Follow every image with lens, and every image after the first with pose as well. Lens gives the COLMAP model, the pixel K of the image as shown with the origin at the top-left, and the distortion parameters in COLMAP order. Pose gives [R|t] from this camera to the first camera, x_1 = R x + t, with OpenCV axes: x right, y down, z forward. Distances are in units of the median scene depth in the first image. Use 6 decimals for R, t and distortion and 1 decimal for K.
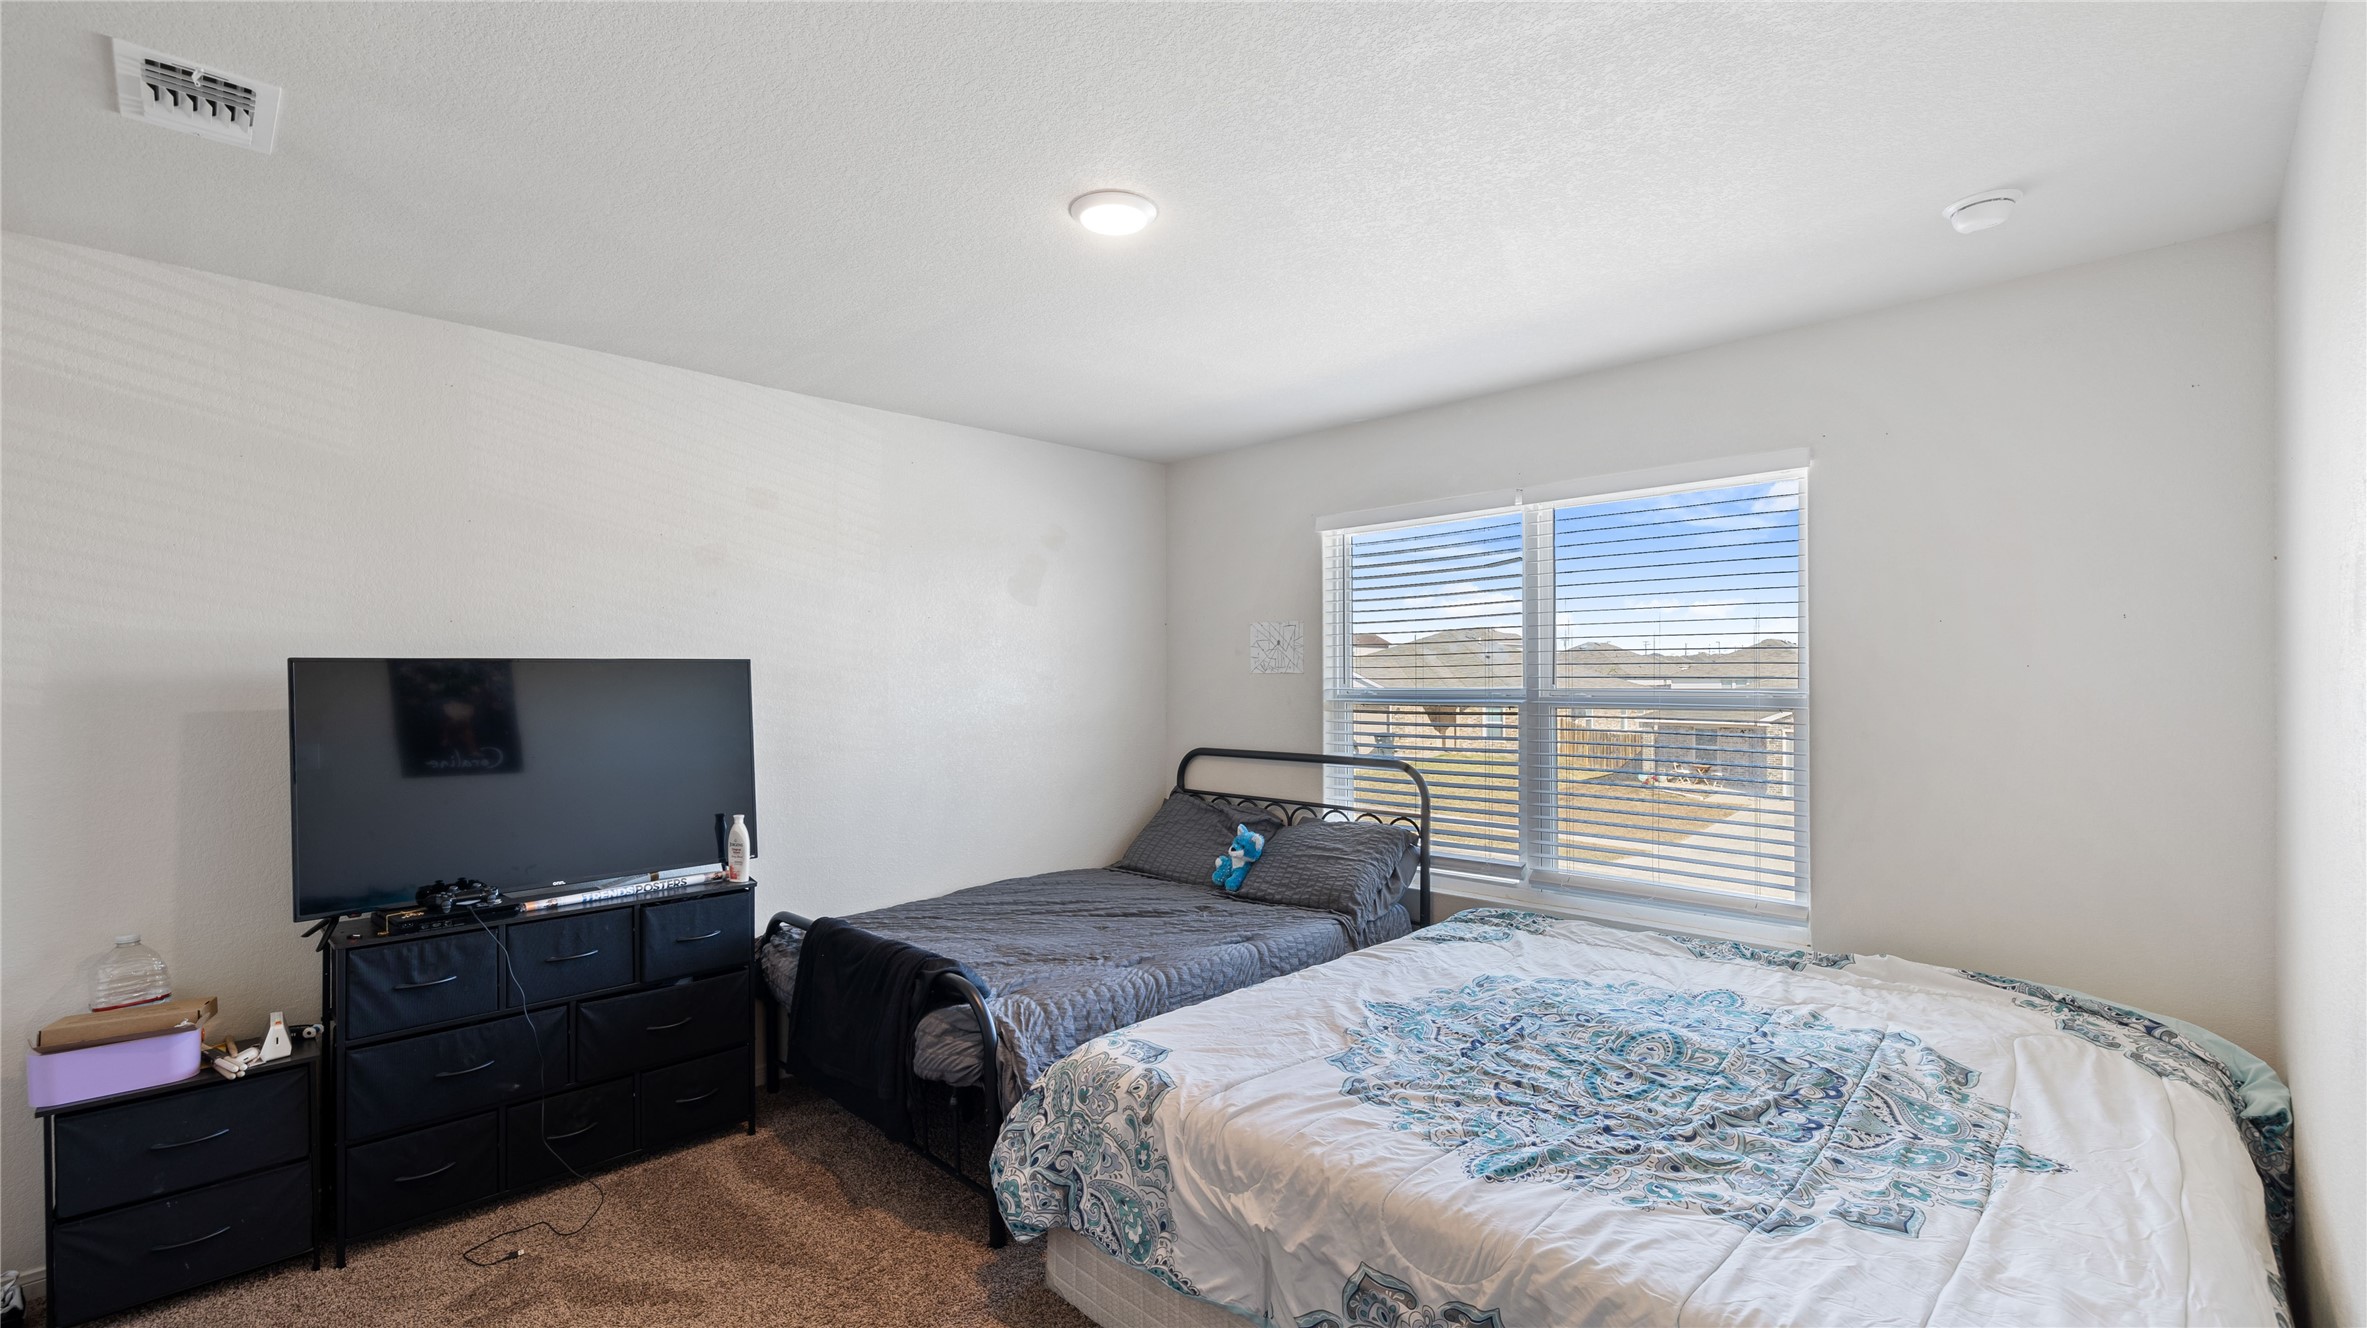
lens RADIAL K [[1016.1, 0, 1192.7], [0, 1016.1, 683.8], [0, 0, 1]] dist [0.001687, 0.000234]
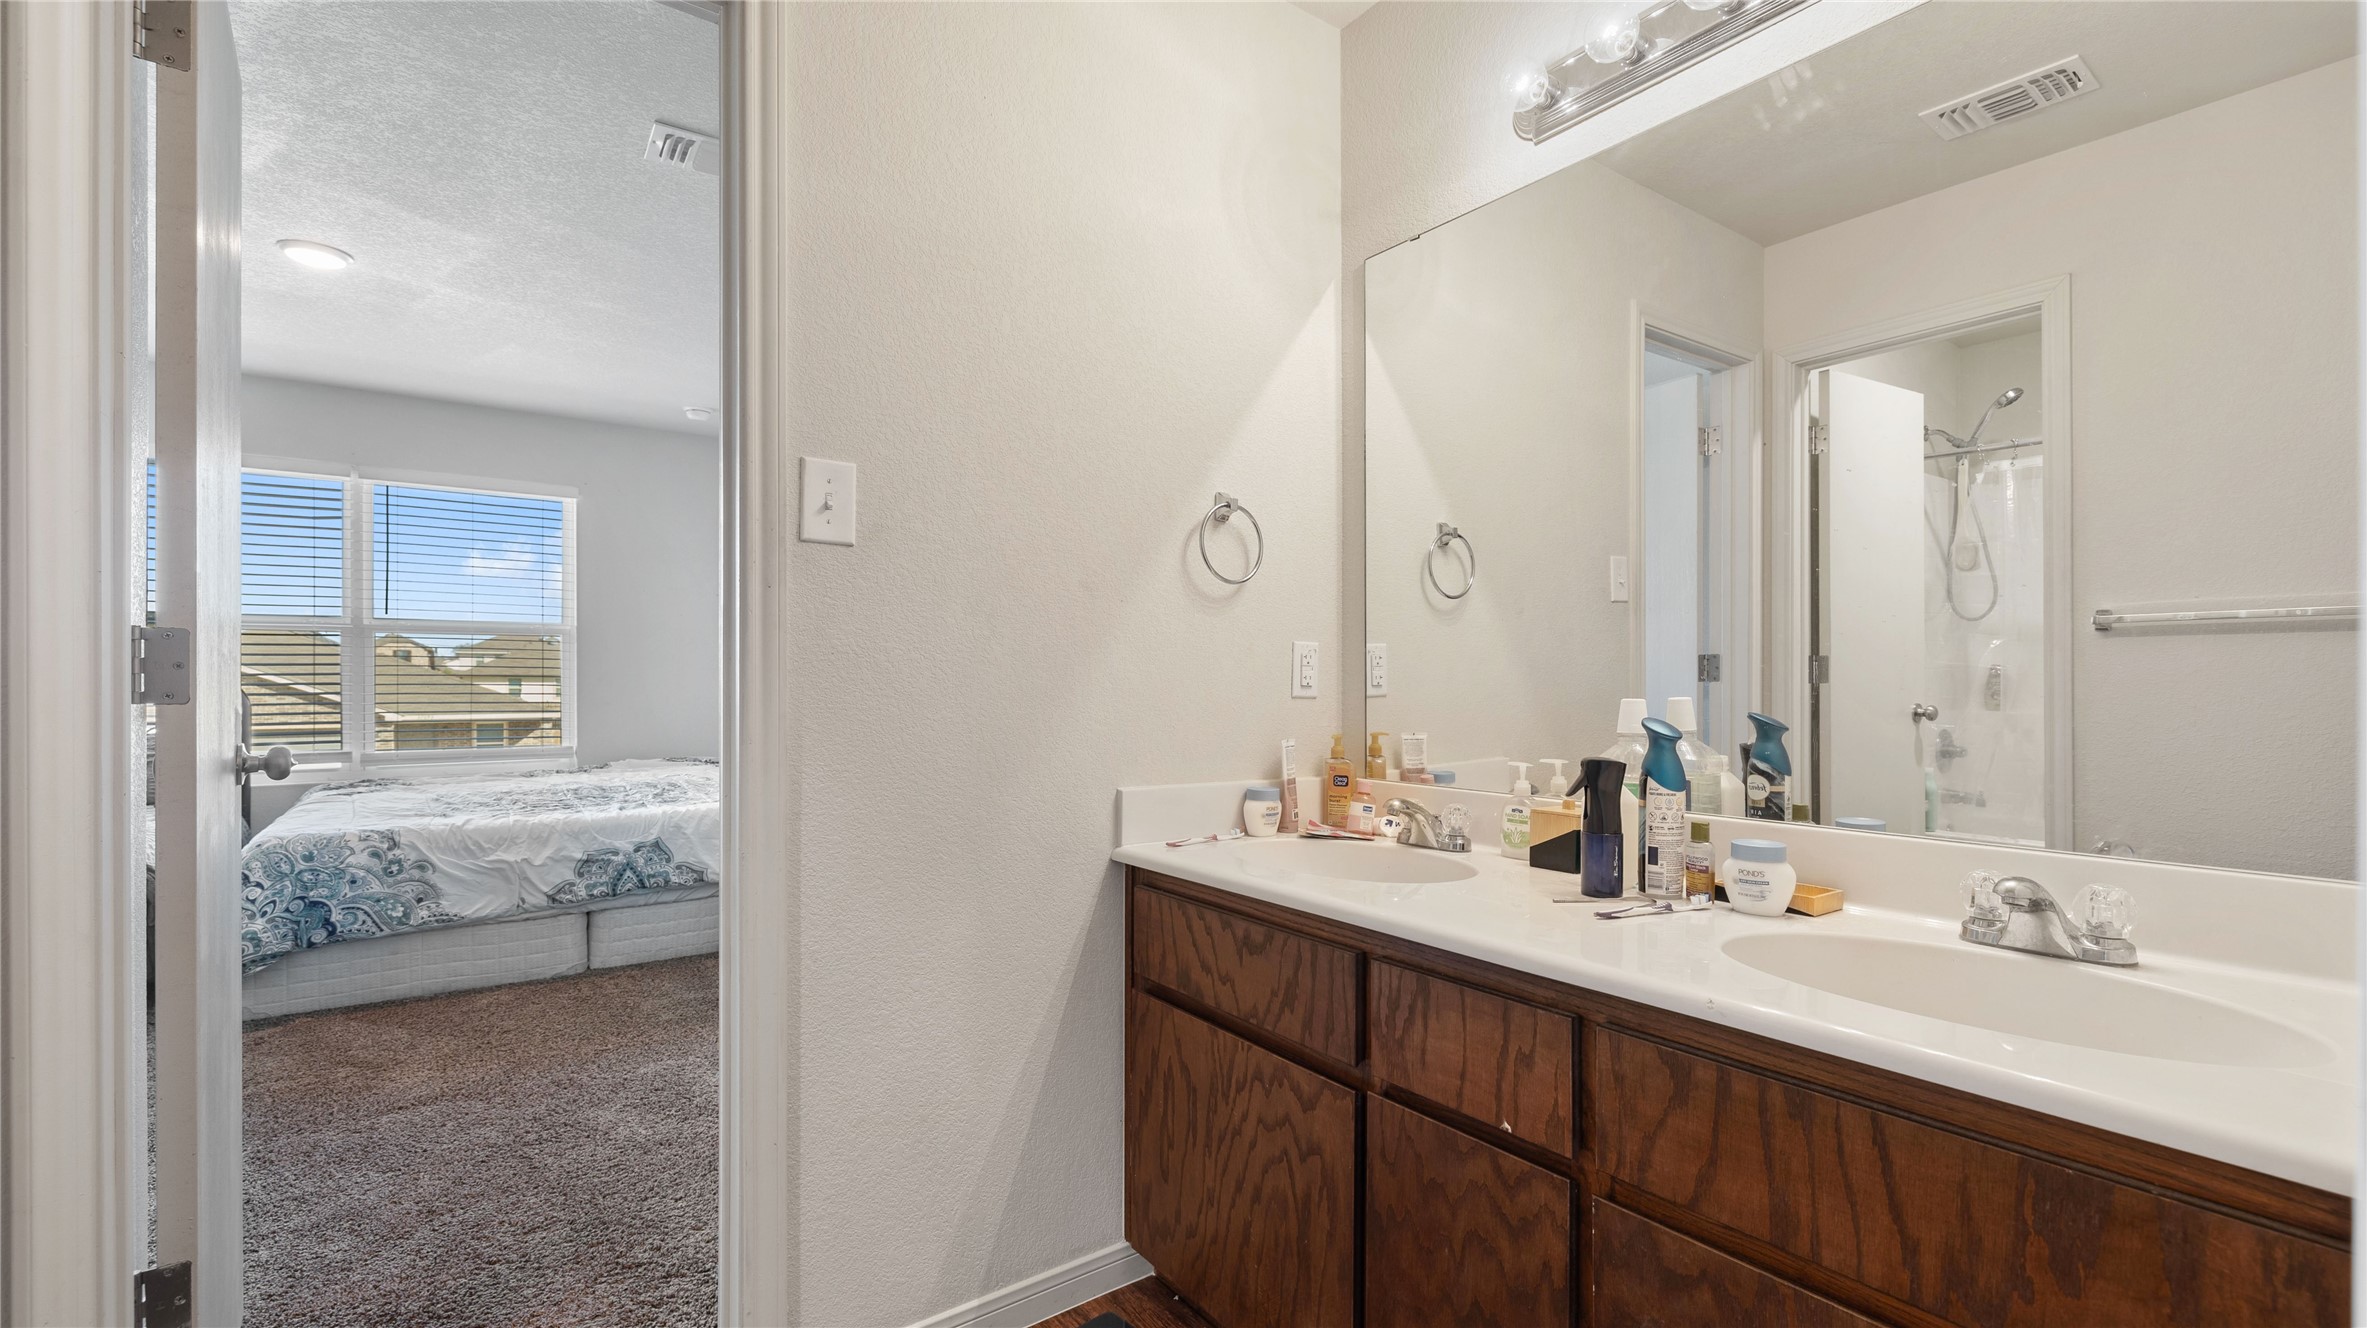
lens RADIAL K [[1016.1, 0, 1200.1], [0, 1016.1, 672.9], [0, 0, 1]] dist [0.001687, 0.000234]
pose [[0.157756, 0.008870, 0.987438, -1.439994], [0.001792, 0.999955, -0.009269, 0.164773], [-0.987476, 0.003232, 0.157733, -0.532791]]
